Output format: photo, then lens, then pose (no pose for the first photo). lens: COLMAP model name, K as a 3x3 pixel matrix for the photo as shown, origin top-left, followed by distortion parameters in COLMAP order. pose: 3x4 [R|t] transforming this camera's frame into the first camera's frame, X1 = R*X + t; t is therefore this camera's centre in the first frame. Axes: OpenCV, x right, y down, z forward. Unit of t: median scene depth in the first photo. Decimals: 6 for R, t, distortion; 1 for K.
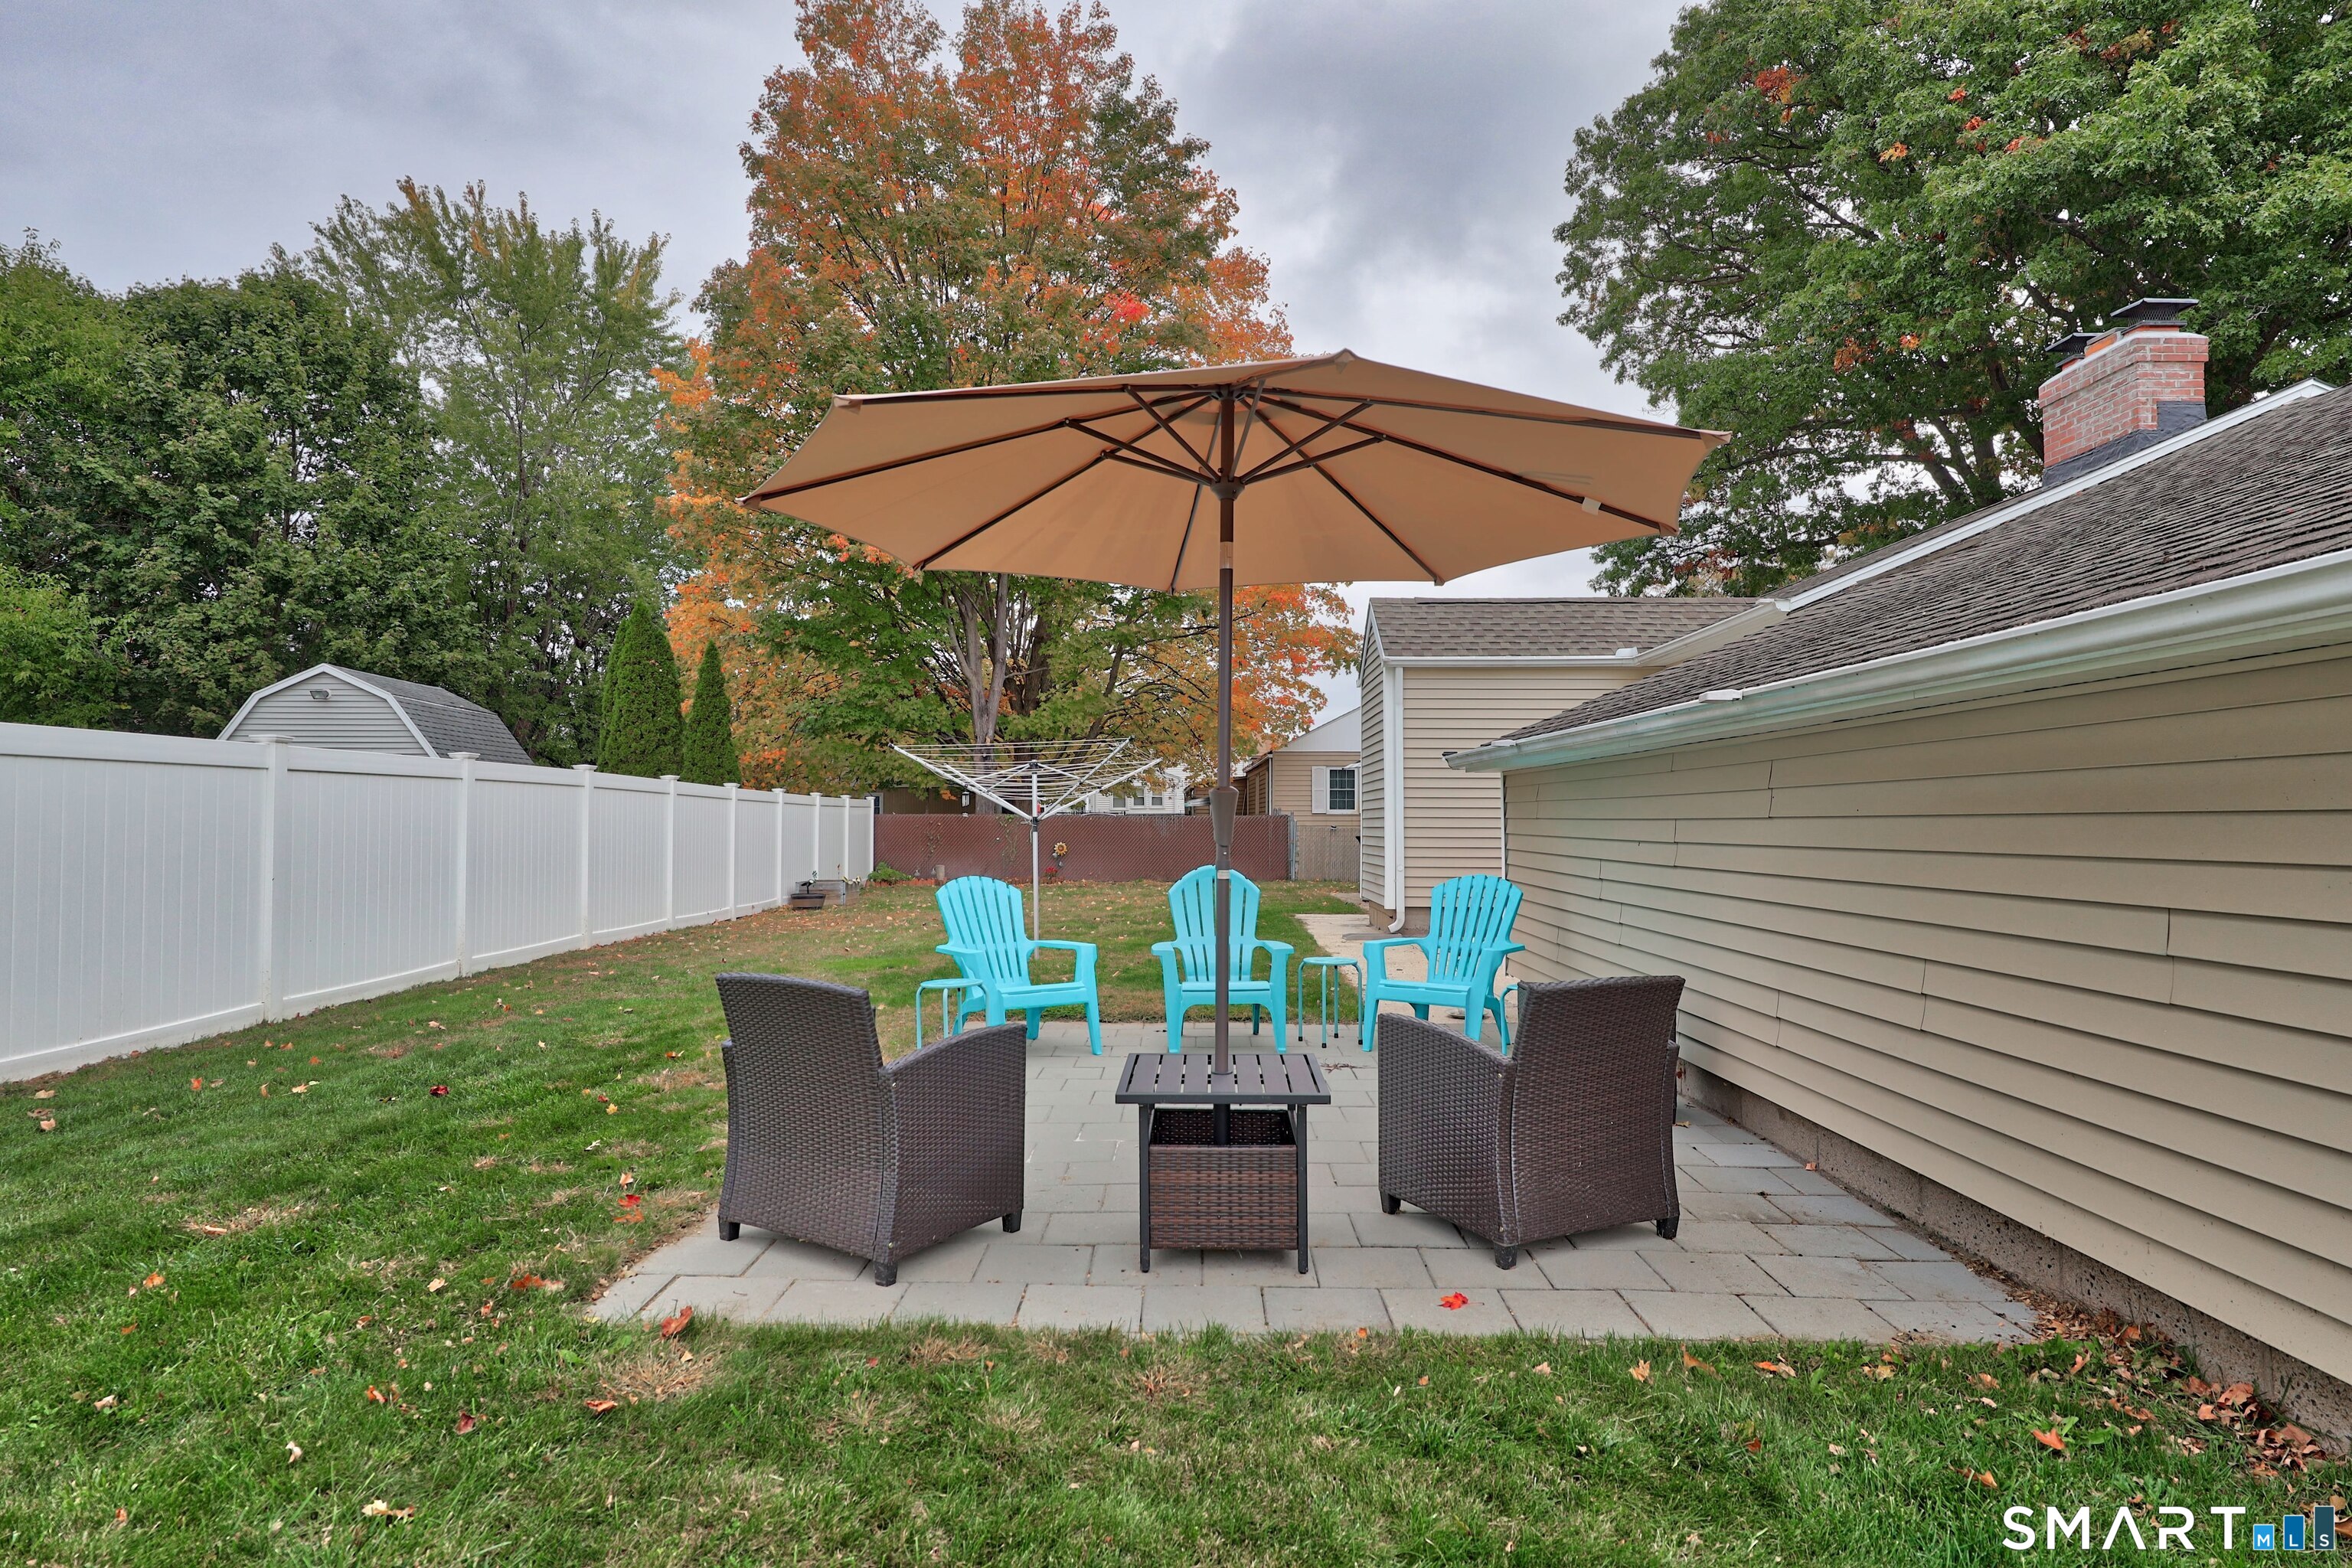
lens RADIAL K [[1309.2, 0, 1154.1], [0, 1309.2, 790.0], [0, 0, 1]] dist [0.009257, -0.000691]
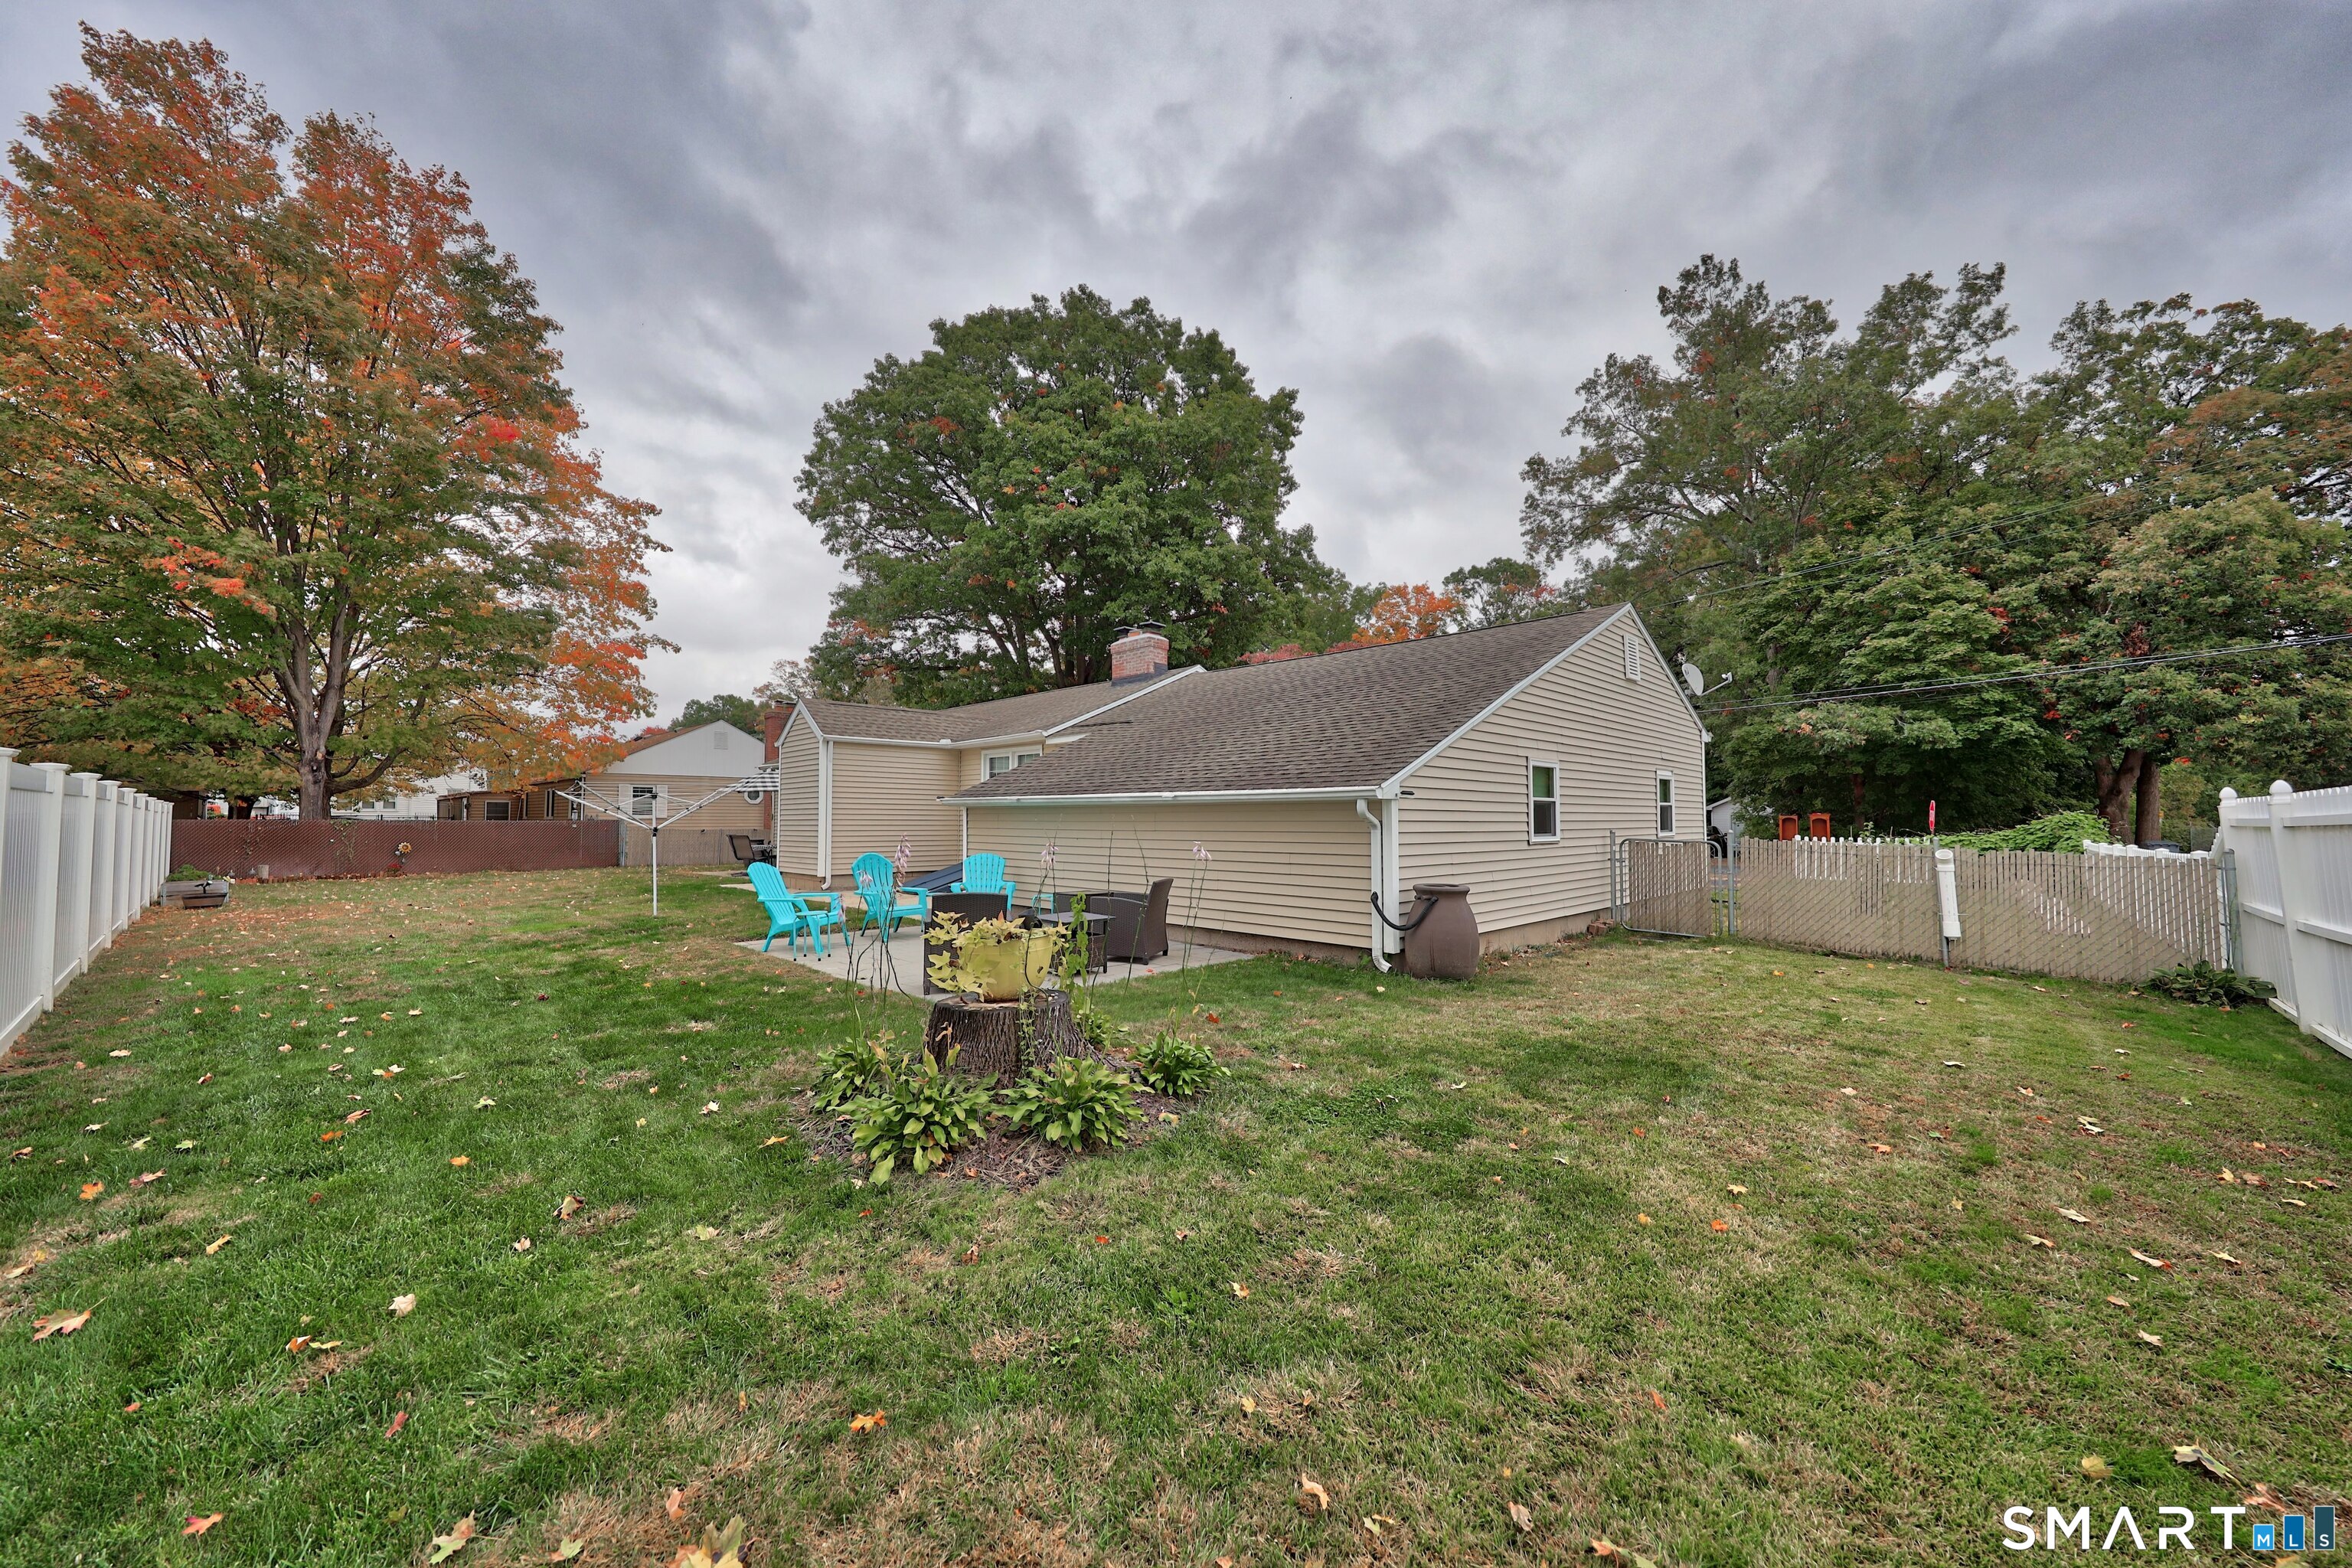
lens RADIAL K [[865.0, 0, 1179.4], [0, 865.0, 788.1], [0, 0, 1]] dist [0.003494, -0.002300]
pose [[0.687390, 0.025298, 0.725848, -0.177923], [-0.016790, 0.999680, -0.018941, -0.007999], [-0.726095, 0.000833, 0.687594, -0.082580]]
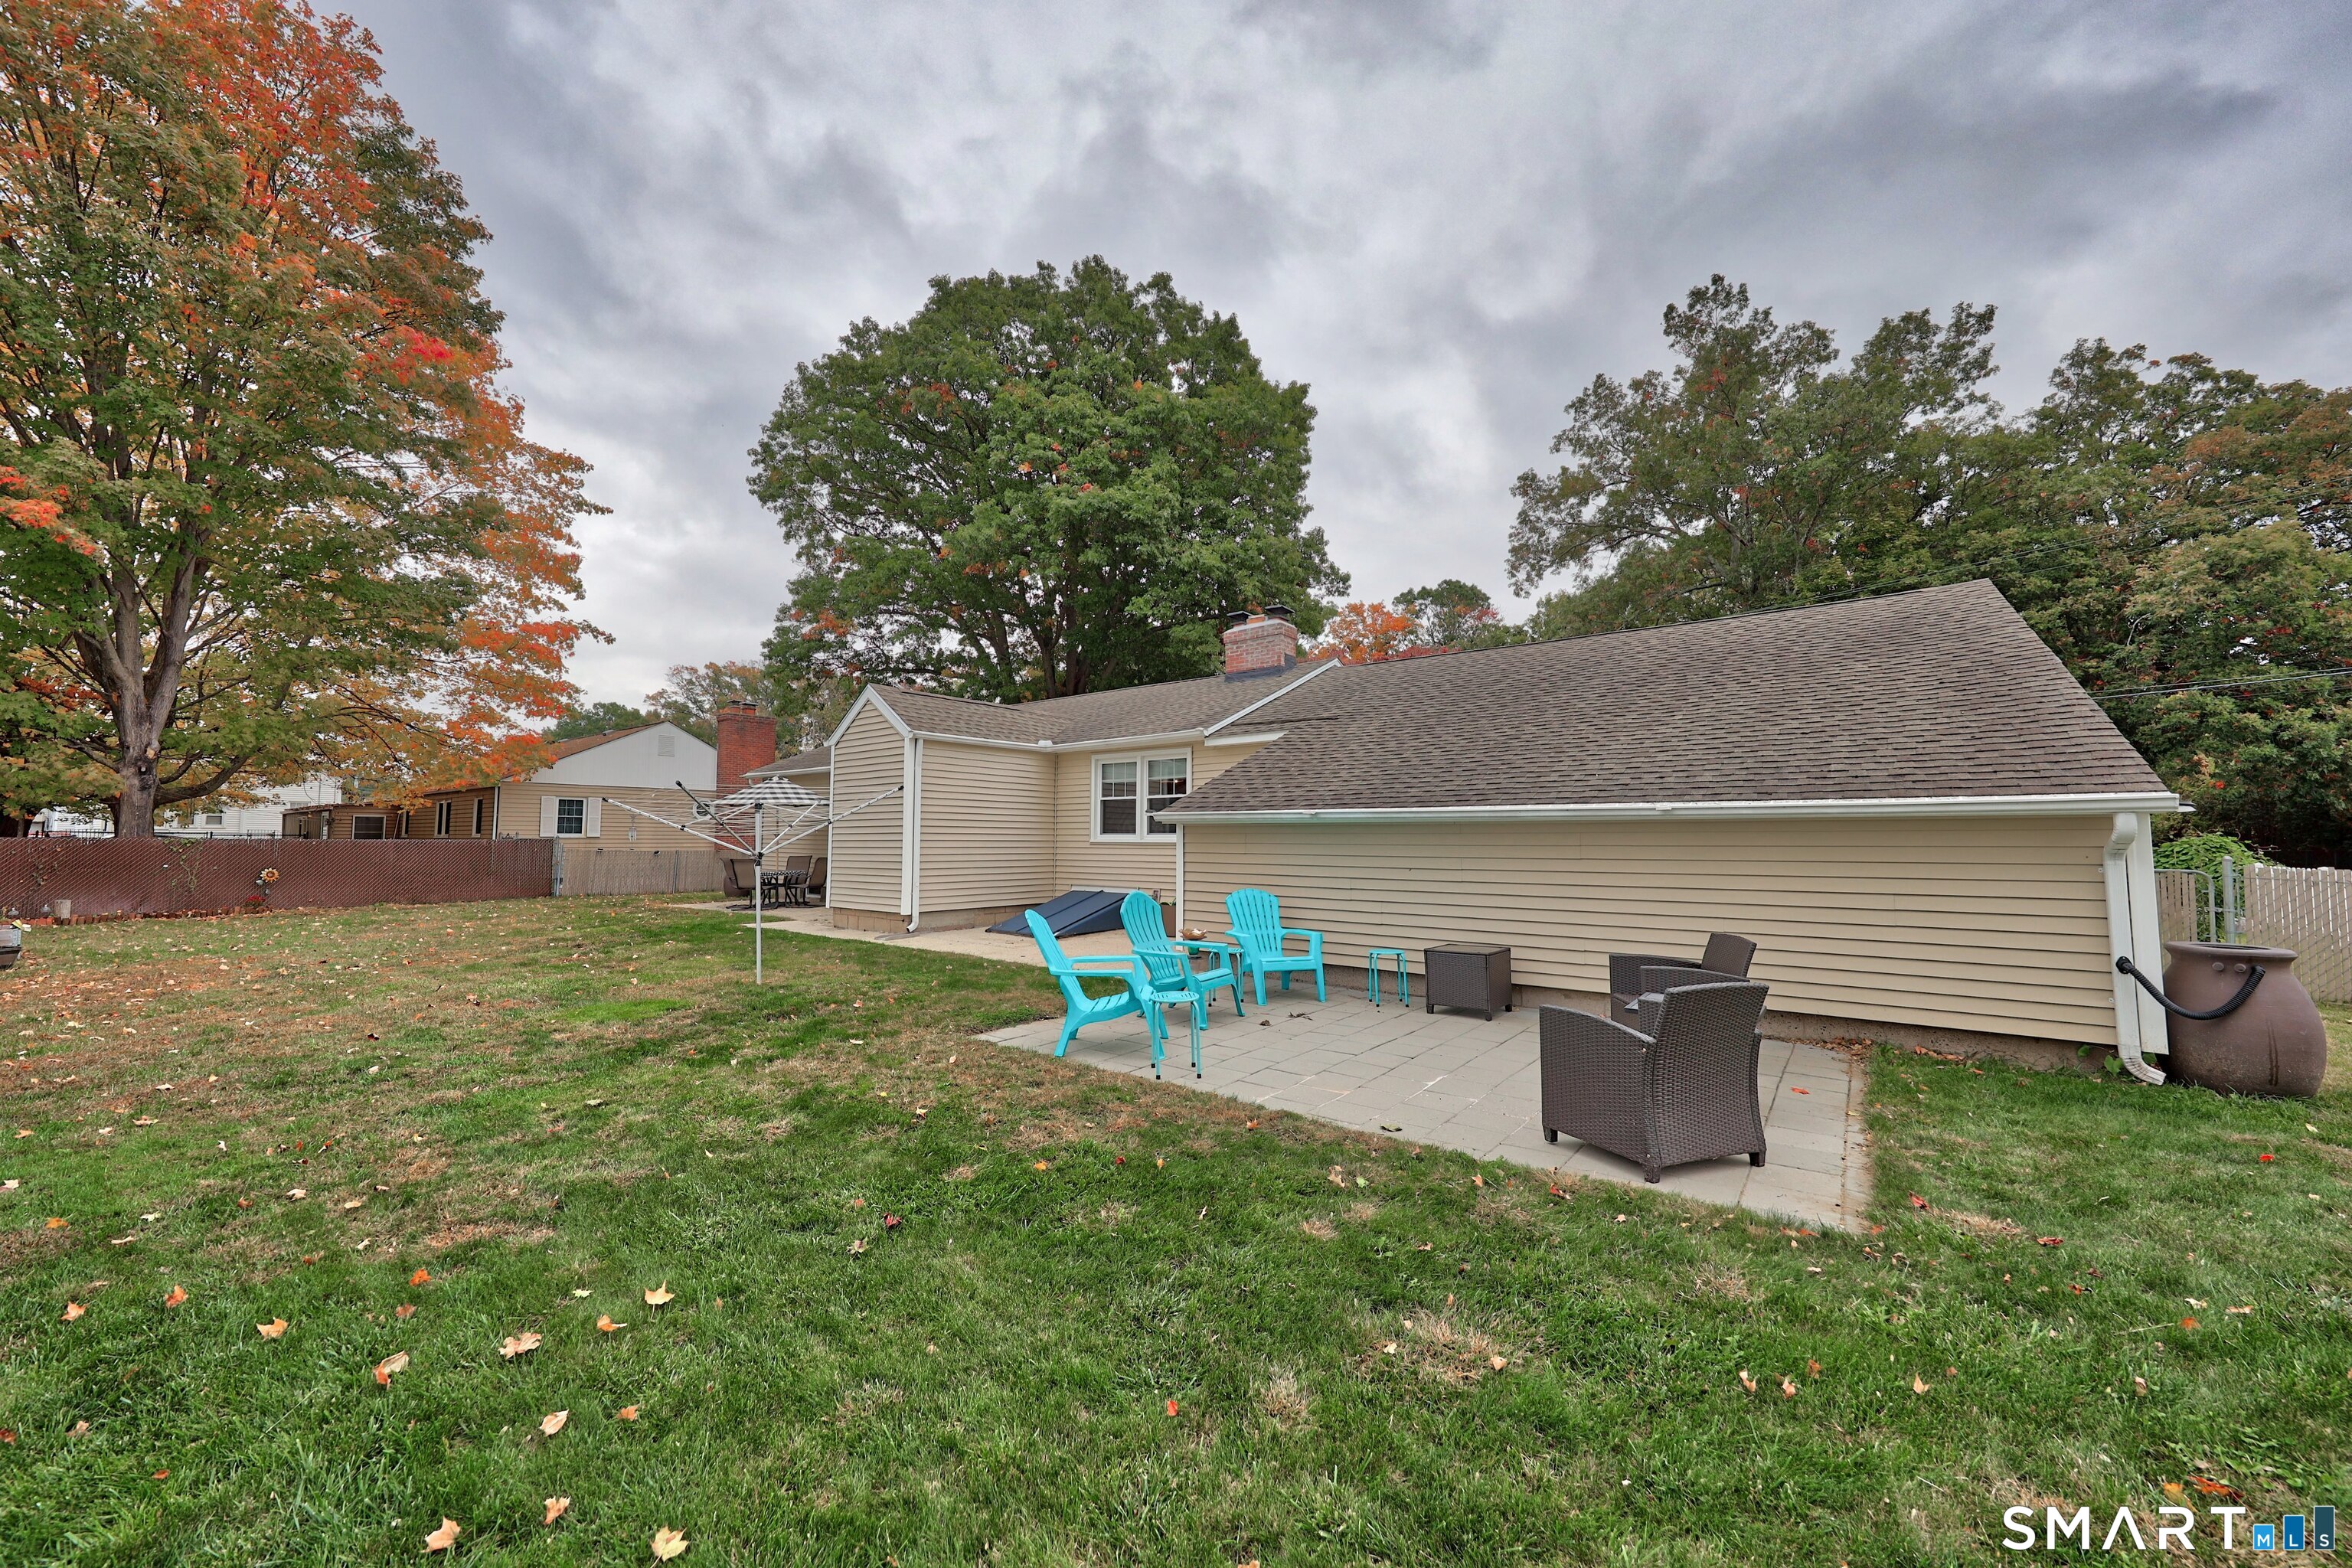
lens RADIAL K [[865.0, 0, 1184.1], [0, 865.0, 783.3], [0, 0, 1]] dist [0.003494, -0.002300]
pose [[0.597529, 0.051148, 0.800214, -0.195673], [-0.020408, 0.998610, -0.048590, -0.003957], [-0.801587, 0.012703, 0.597743, 0.119154]]
